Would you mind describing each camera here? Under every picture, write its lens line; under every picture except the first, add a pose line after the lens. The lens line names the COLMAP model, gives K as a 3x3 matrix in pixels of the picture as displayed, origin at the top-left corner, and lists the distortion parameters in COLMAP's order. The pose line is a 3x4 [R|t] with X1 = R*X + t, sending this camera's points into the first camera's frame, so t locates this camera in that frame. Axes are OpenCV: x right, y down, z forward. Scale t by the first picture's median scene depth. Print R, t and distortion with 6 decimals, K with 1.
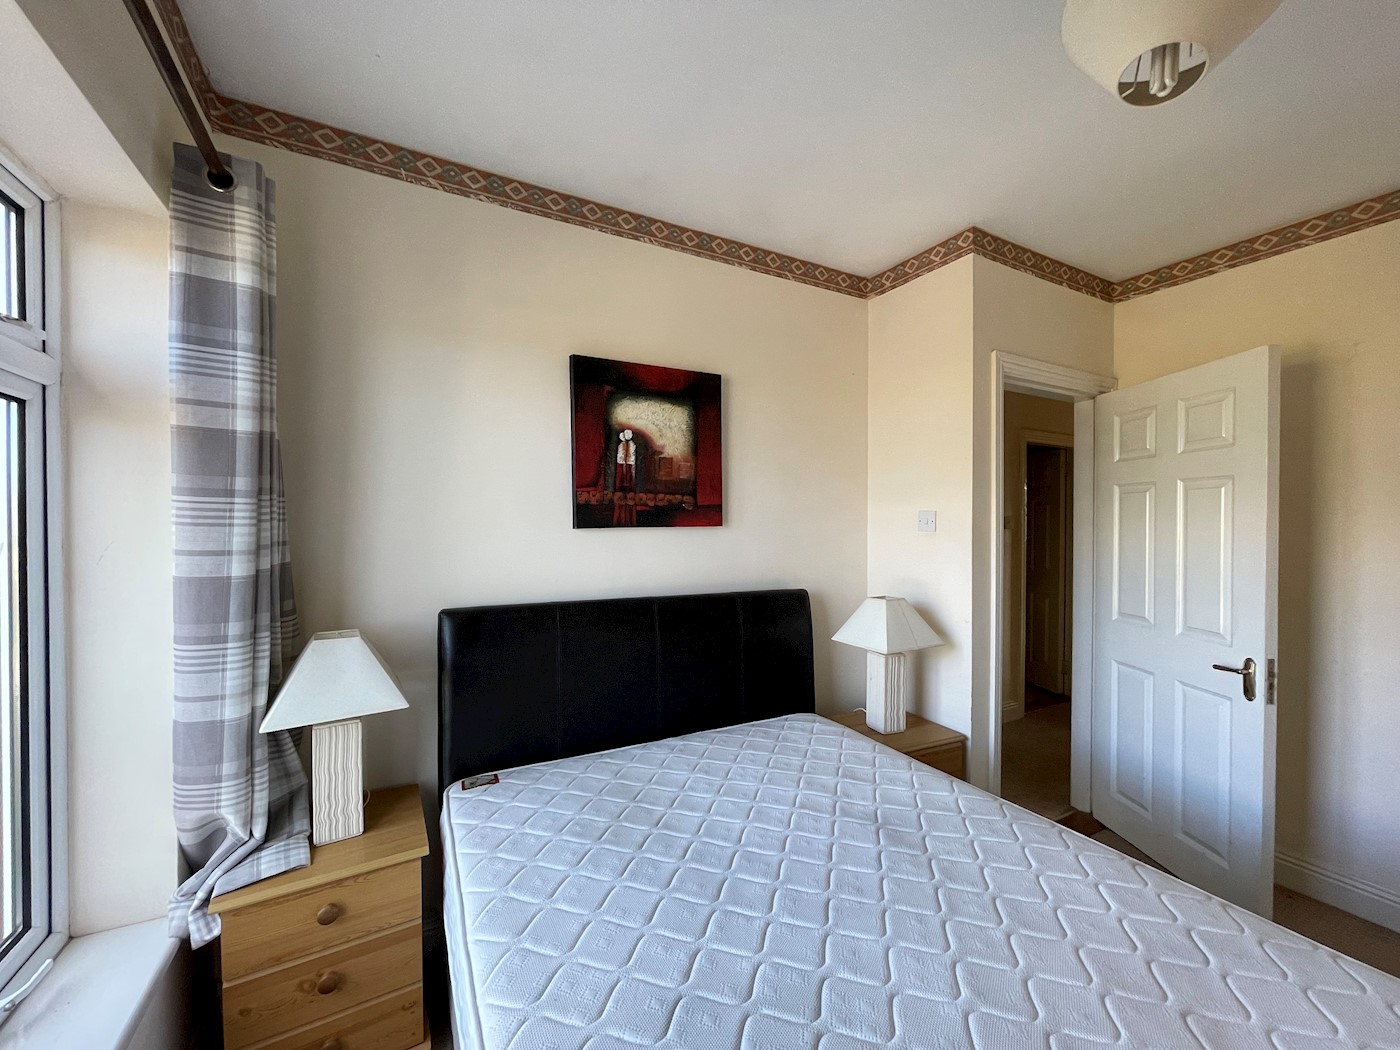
lens RADIAL K [[555.7, 0, 671.4], [0, 555.7, 522.8], [0, 0, 1]] dist [0.001016, 0.000096]
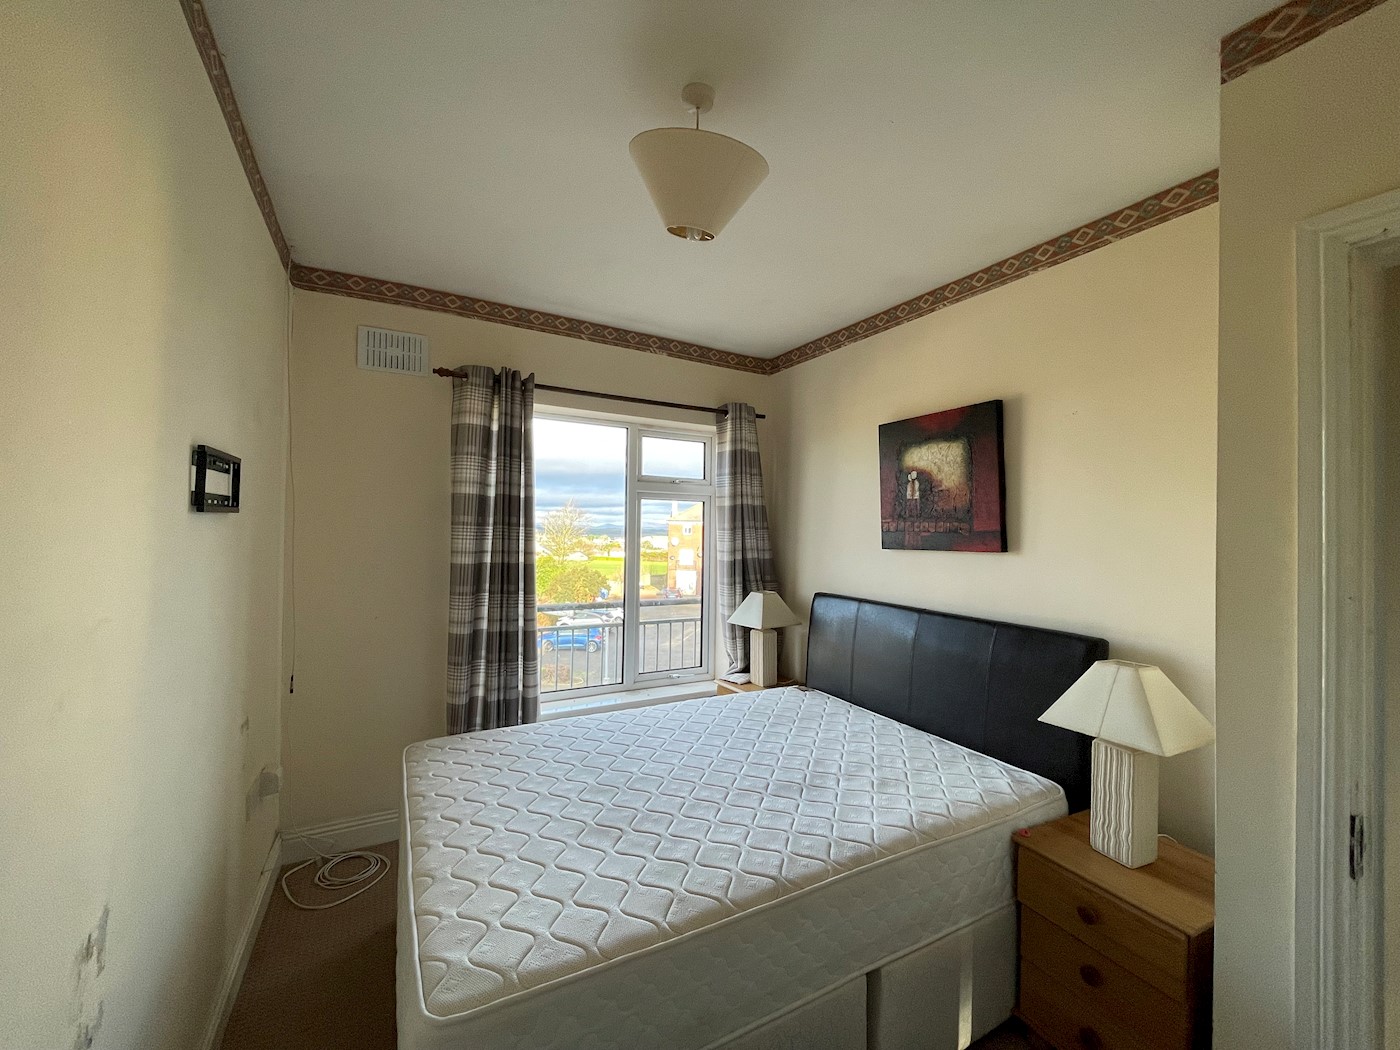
lens RADIAL K [[563.3, 0, 696.5], [0, 563.3, 527.6], [0, 0, 1]] dist [-0.000150, -0.000049]
pose [[0.034665, -0.016909, -0.999256, 1.158105], [-0.029047, 0.999417, -0.017920, -0.004606], [0.998977, 0.029646, 0.034154, 0.471562]]
